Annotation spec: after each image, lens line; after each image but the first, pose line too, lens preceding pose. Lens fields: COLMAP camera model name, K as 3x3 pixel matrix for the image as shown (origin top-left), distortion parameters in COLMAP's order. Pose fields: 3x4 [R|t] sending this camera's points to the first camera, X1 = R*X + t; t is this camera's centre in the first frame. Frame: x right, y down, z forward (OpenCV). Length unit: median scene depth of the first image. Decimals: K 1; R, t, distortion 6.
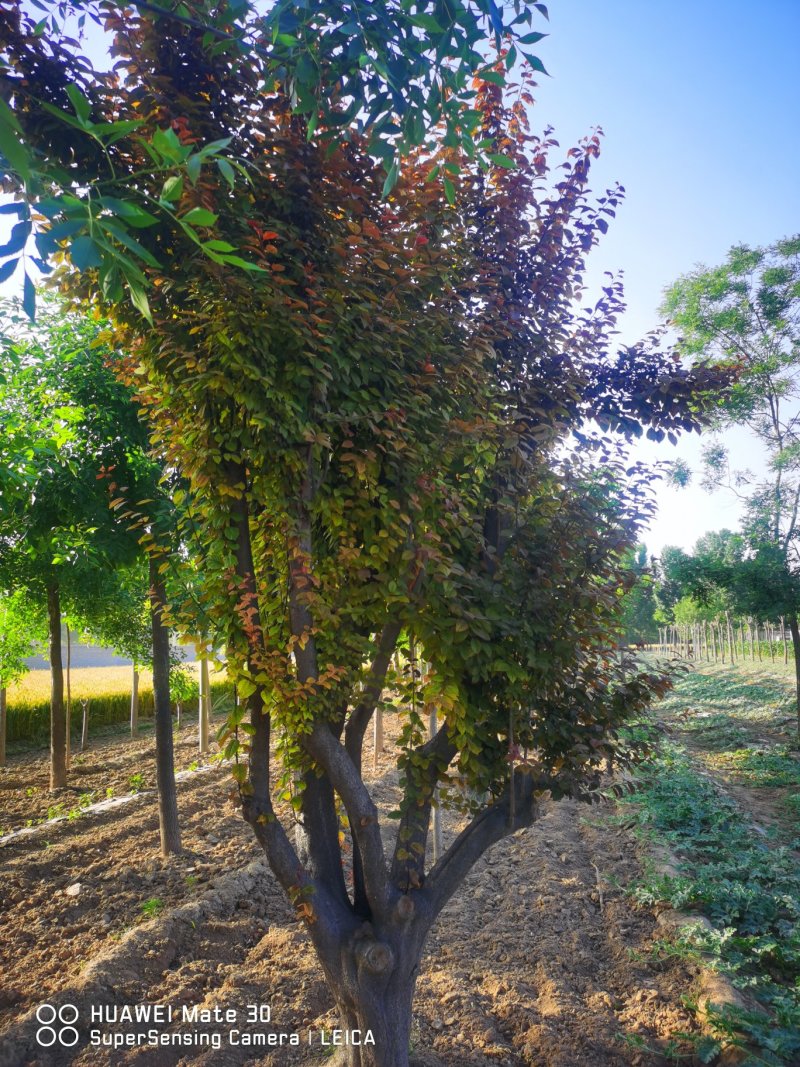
lens RADIAL K [[813.6, 0, 389.9], [0, 813.6, 537.9], [0, 0, 1]] dist [0.027609, 0.008420]
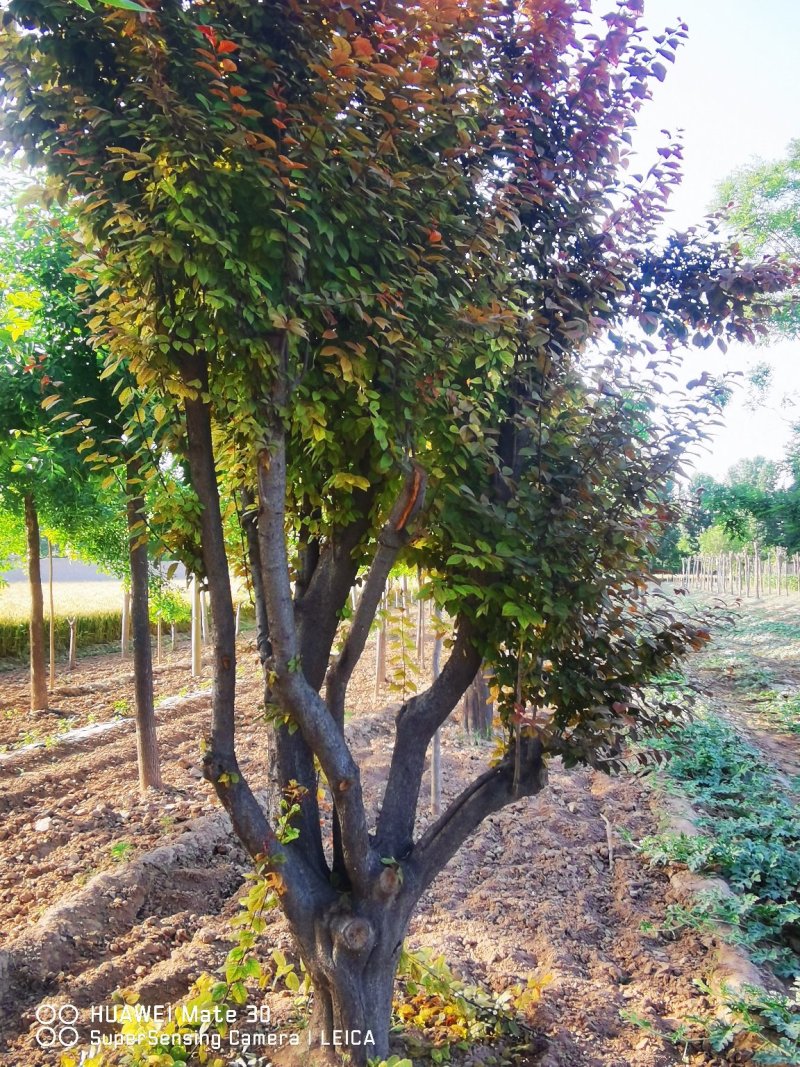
lens RADIAL K [[855.7, 0, 402.5], [0, 855.7, 540.1], [0, 0, 1]] dist [0.039583, -0.072046]
pose [[0.999580, 0.028932, 0.001509, 0.016518], [-0.028939, 0.994661, 0.099051, 0.000258], [0.001365, -0.099053, 0.995081, 0.098748]]
